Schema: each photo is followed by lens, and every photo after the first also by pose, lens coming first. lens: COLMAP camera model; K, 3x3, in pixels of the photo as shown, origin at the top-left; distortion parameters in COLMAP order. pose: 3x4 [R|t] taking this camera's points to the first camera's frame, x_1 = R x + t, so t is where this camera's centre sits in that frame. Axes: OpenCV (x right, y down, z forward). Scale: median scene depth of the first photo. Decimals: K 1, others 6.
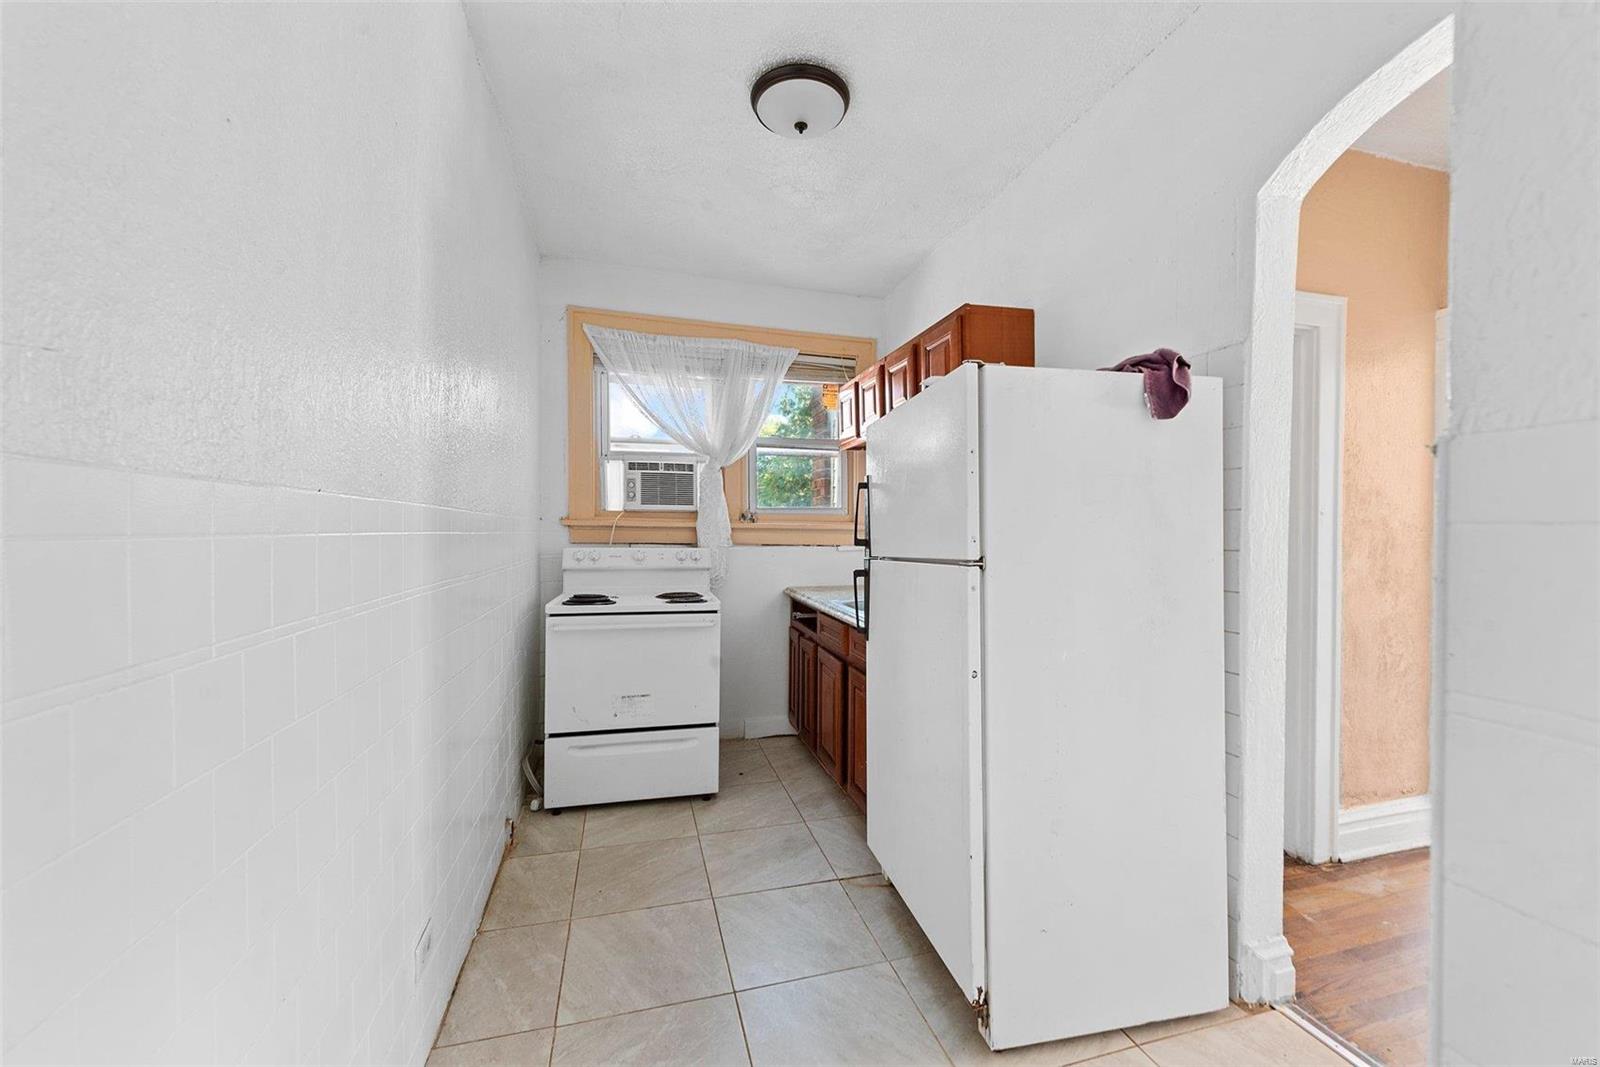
lens RADIAL K [[621.7, 0, 806.1], [0, 621.7, 539.6], [0, 0, 1]] dist [0.006239, -0.000237]
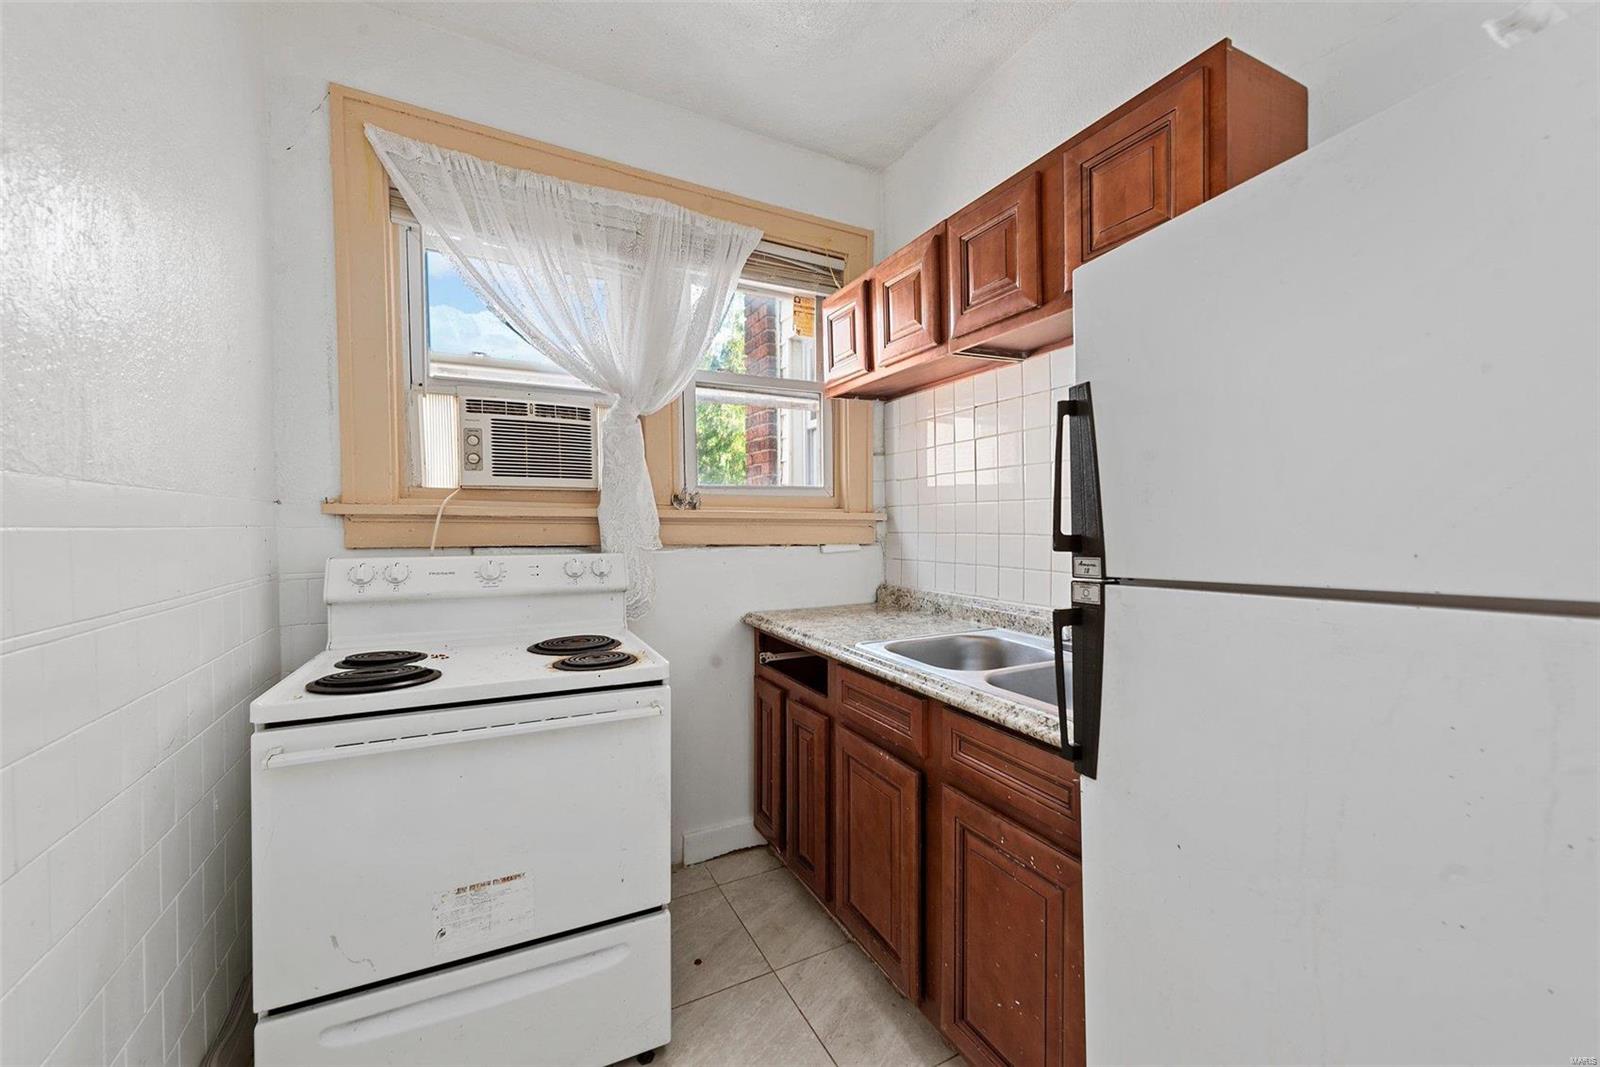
lens RADIAL K [[621.7, 0, 806.1], [0, 621.7, 539.6], [0, 0, 1]] dist [0.006239, -0.000237]
pose [[0.977873, -0.014296, 0.208709, -0.110421], [0.012336, 0.999867, 0.010690, -0.002996], [-0.208834, -0.007879, 0.977919, 0.402320]]
